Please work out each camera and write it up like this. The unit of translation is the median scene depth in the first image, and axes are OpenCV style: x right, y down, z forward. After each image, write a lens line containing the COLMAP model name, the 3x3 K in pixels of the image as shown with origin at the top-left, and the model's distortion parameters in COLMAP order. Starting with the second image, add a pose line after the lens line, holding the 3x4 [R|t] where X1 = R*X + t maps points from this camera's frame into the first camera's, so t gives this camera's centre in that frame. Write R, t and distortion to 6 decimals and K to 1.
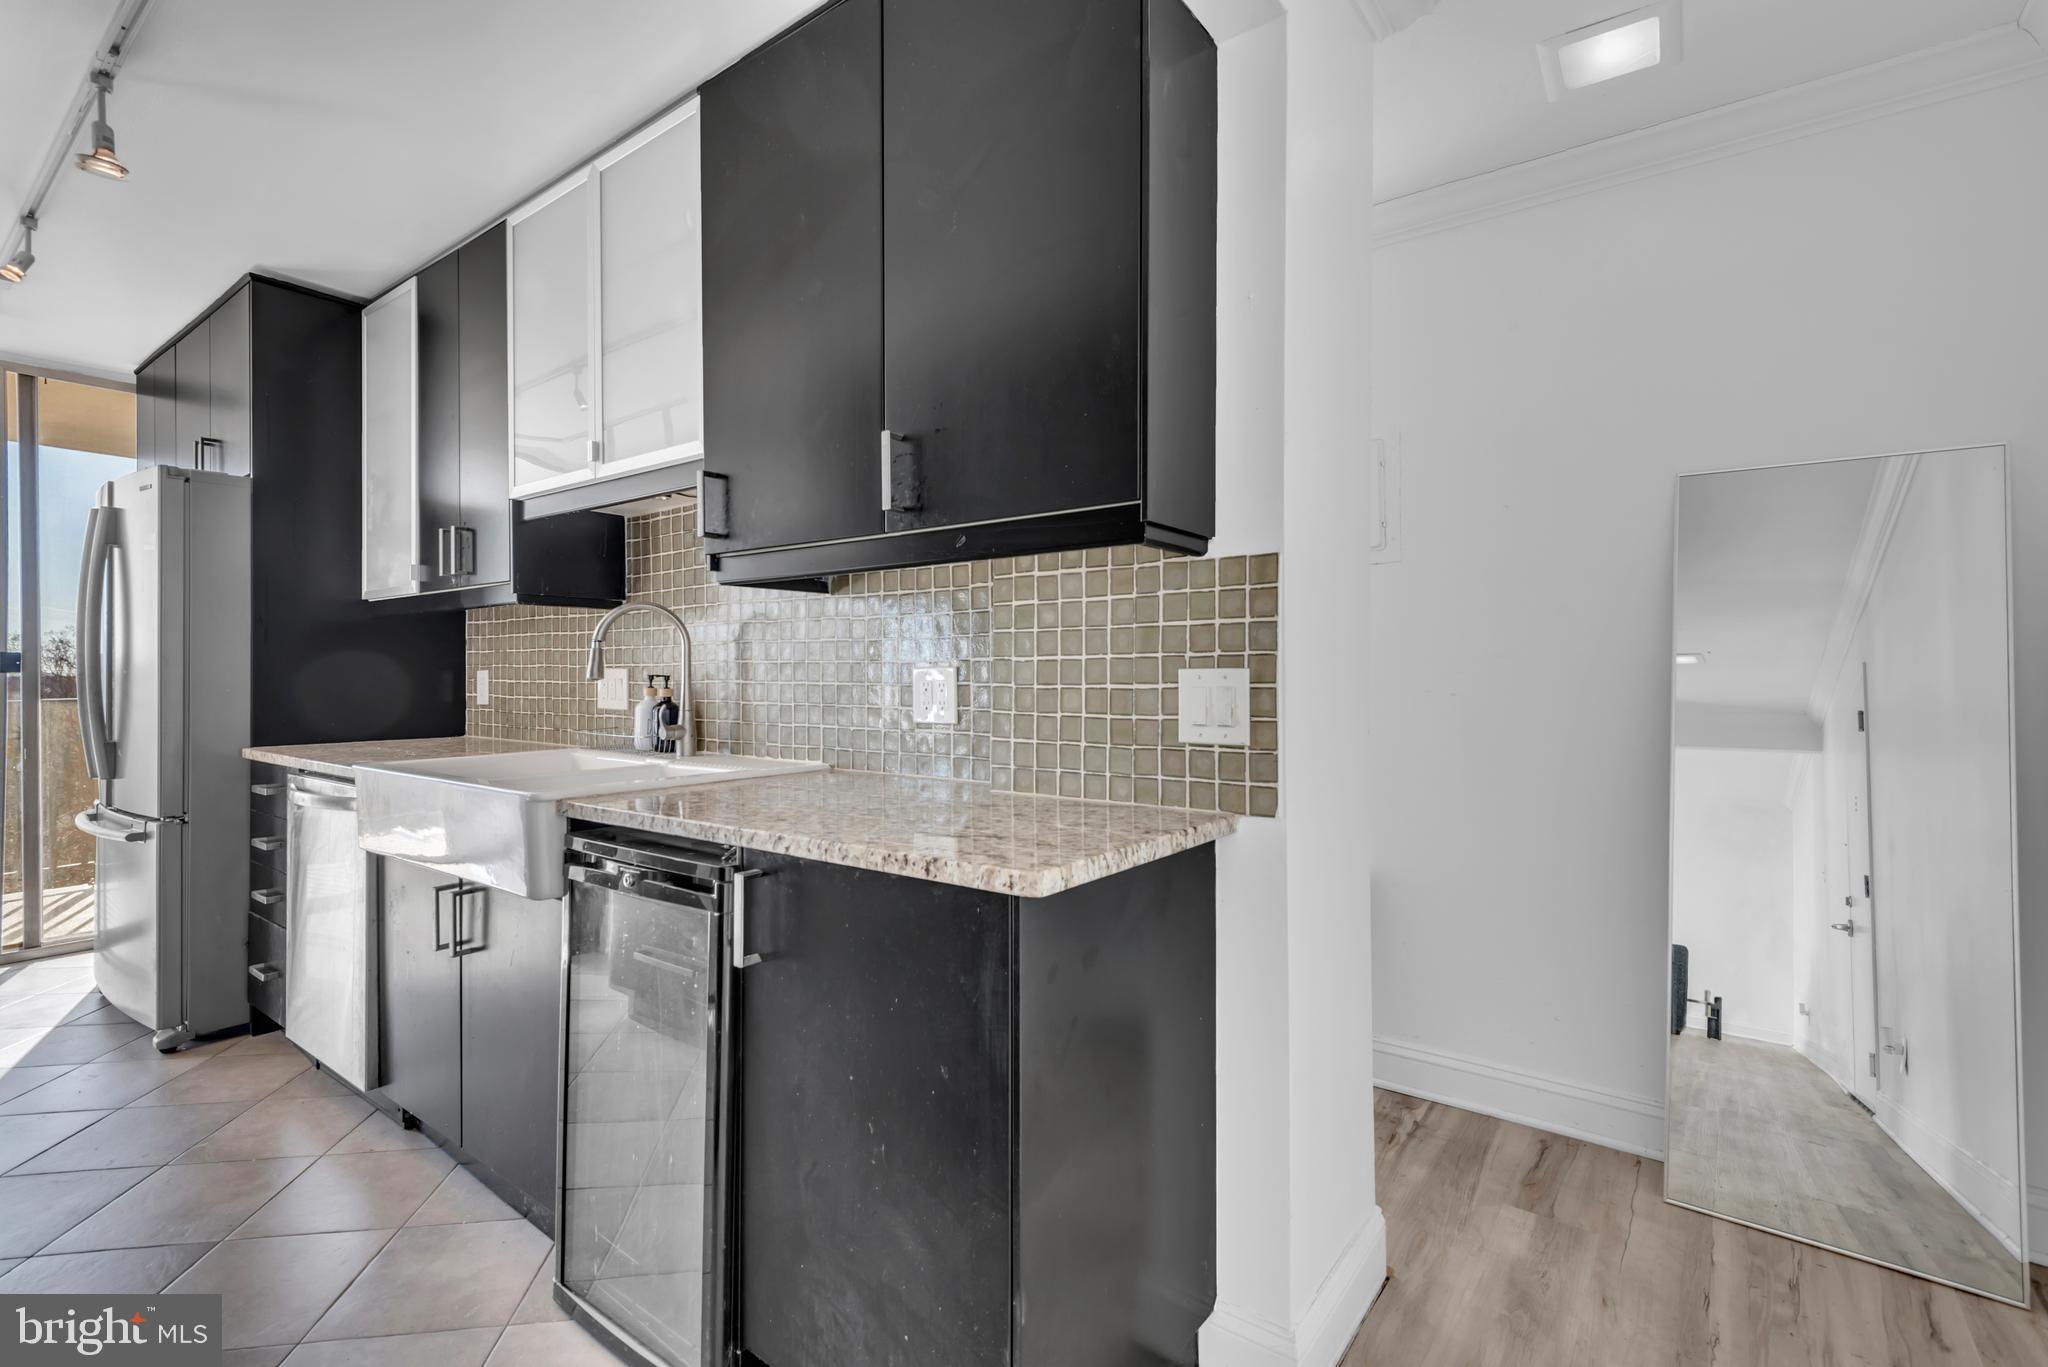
lens RADIAL K [[928.1, 0, 1036.6], [0, 928.1, 674.2], [0, 0, 1]] dist [0.029338, -0.013754]
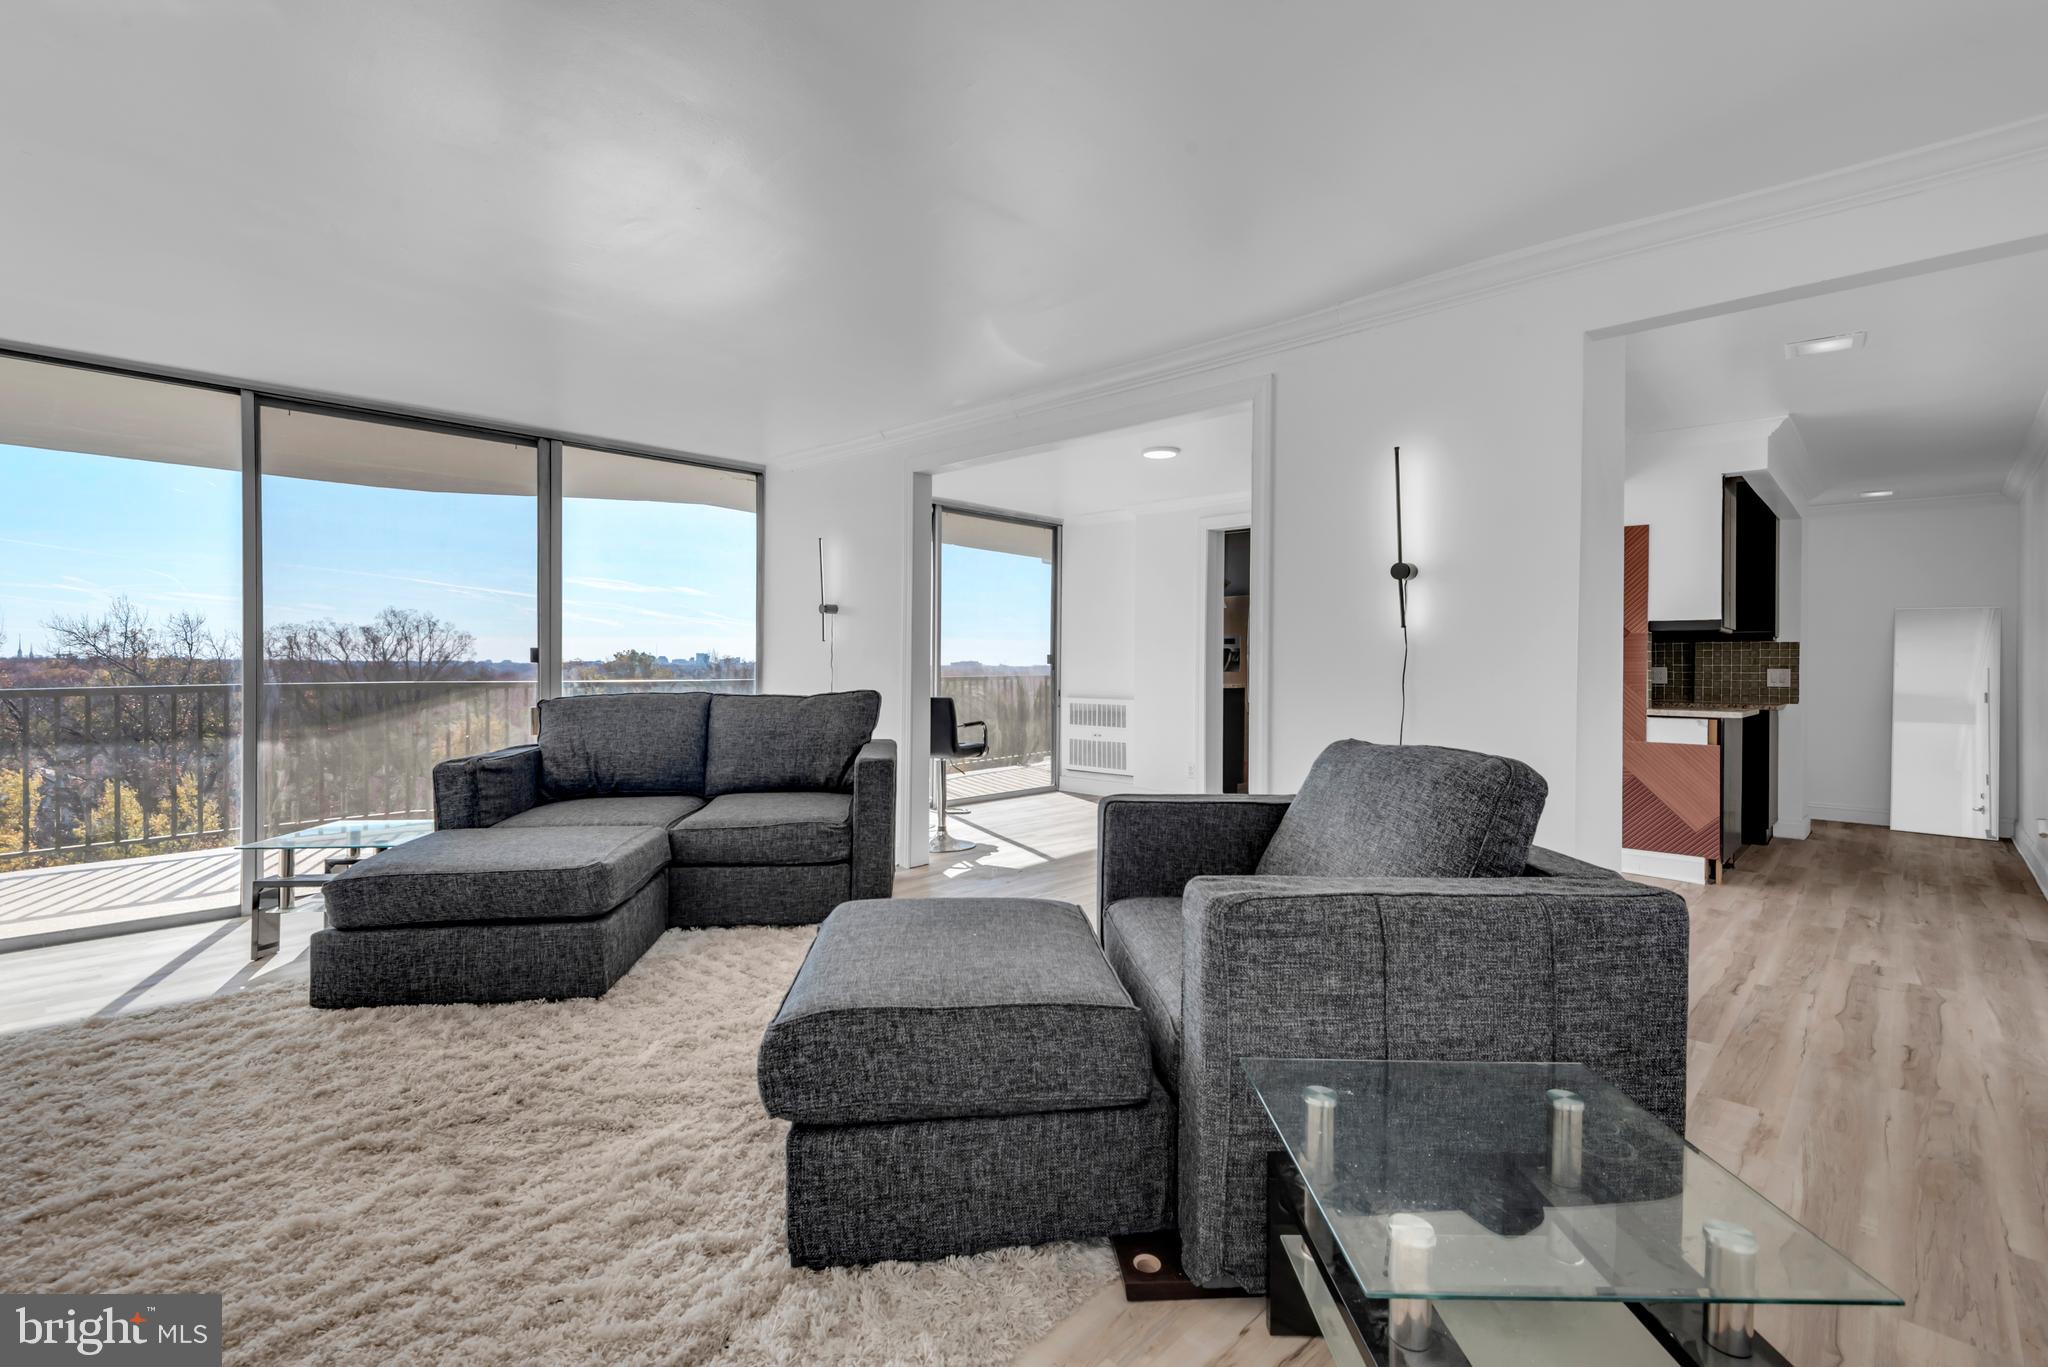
lens RADIAL K [[939.7, 0, 1031.8], [0, 939.7, 669.4], [0, 0, 1]] dist [0.036986, -0.014733]
pose [[0.993886, 0.013593, -0.109567, -2.037083], [-0.013744, 0.999905, -0.000630, 0.034261], [0.109548, 0.002132, 0.993979, -2.778816]]
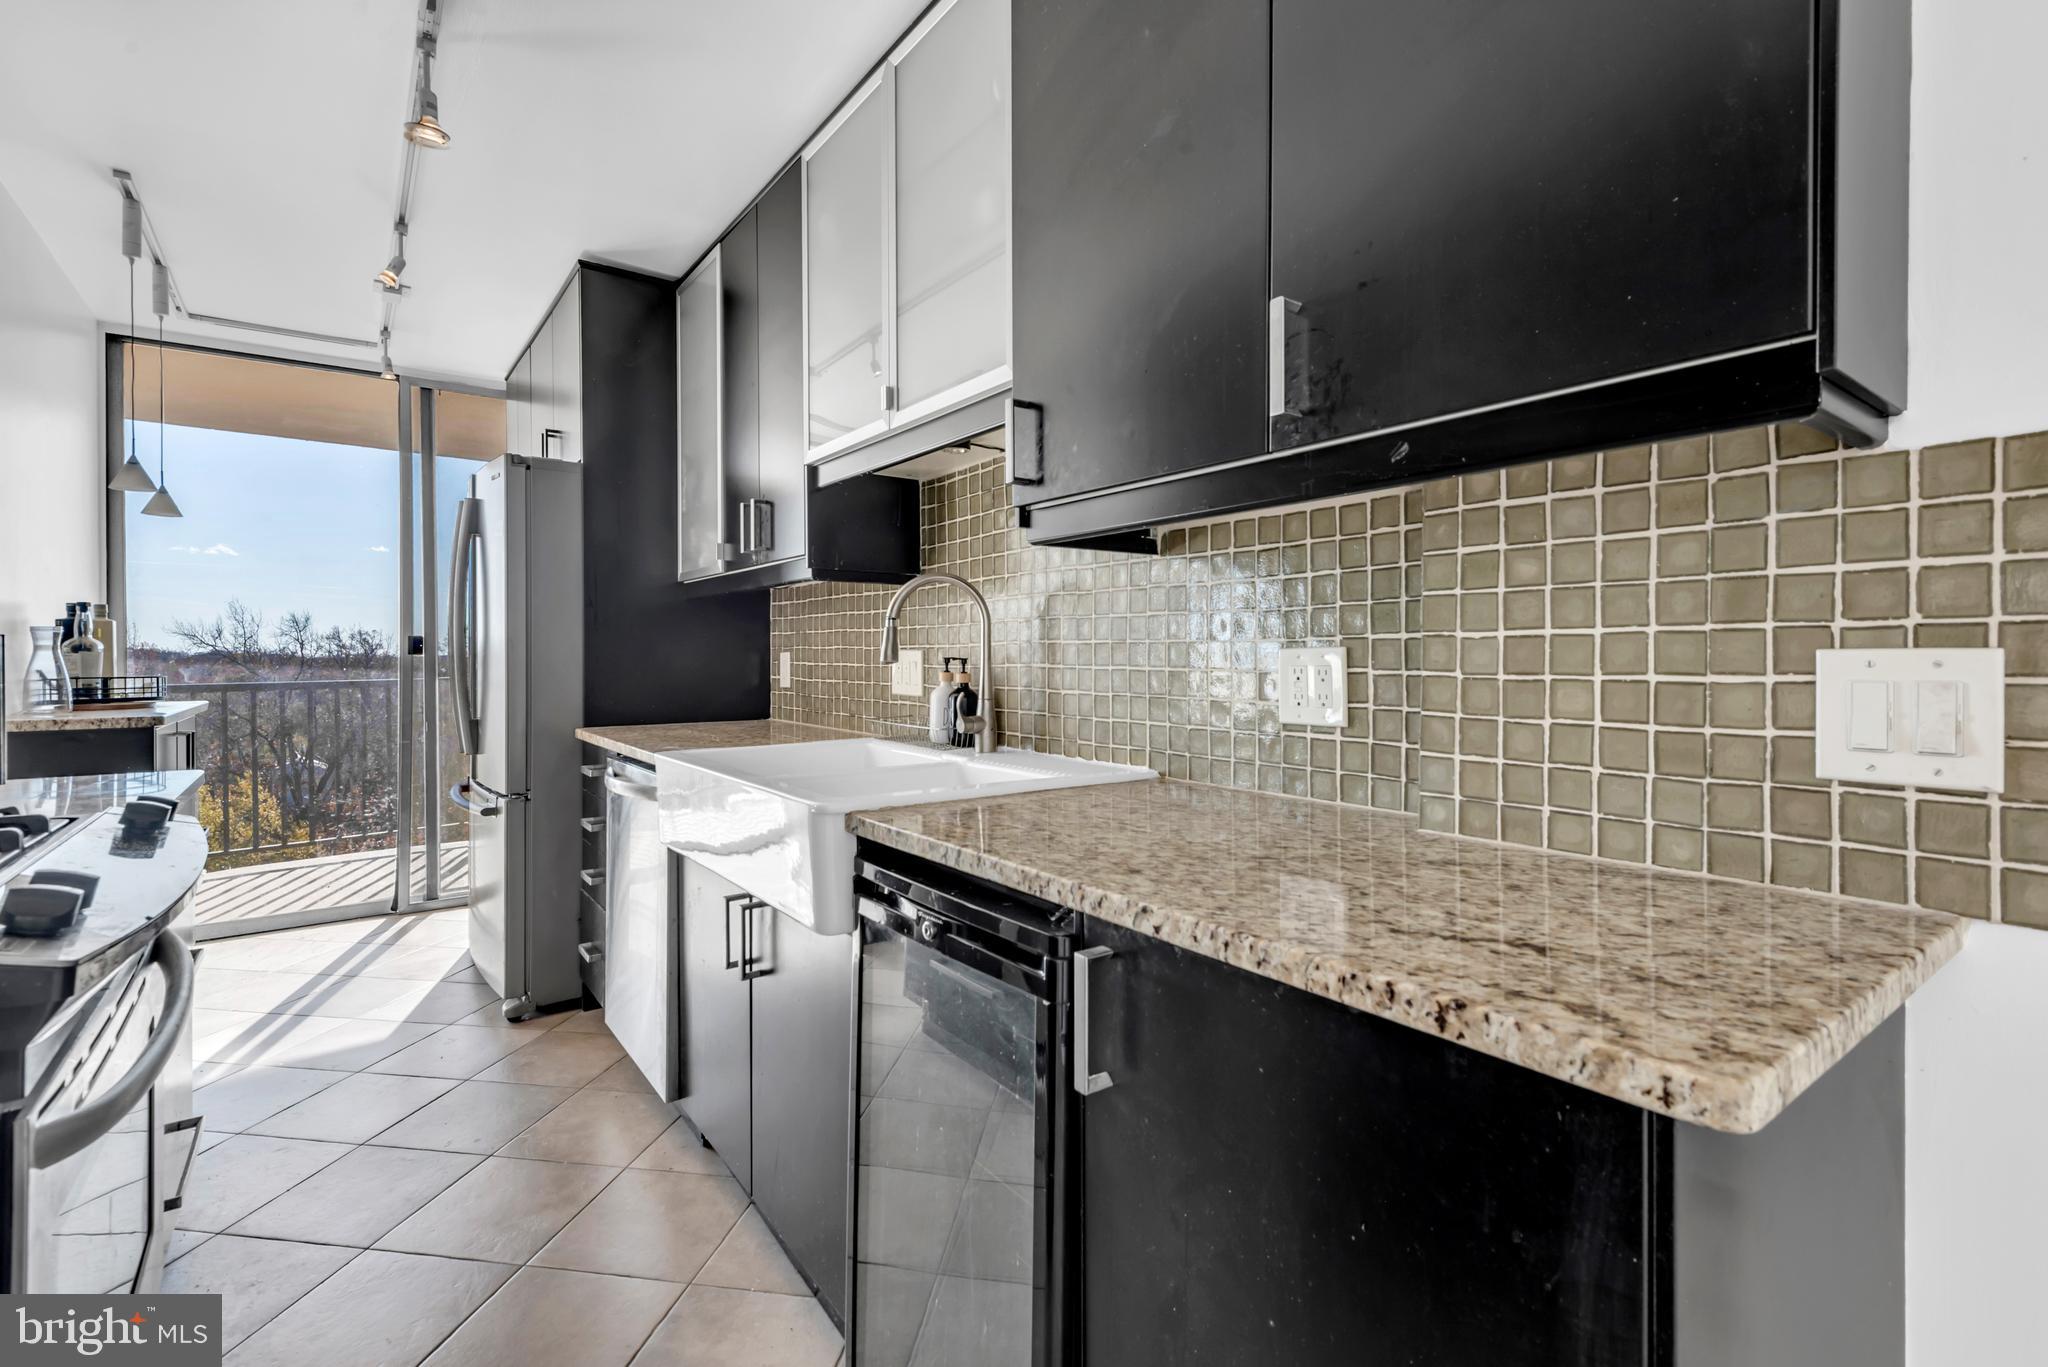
lens RADIAL K [[939.7, 0, 1031.8], [0, 939.7, 669.4], [0, 0, 1]] dist [0.036986, -0.014733]
pose [[0.957453, 0.005773, -0.288531, -0.106716], [-0.001864, 0.999903, 0.013822, -0.000466], [0.288583, -0.012696, 0.957371, 0.229969]]
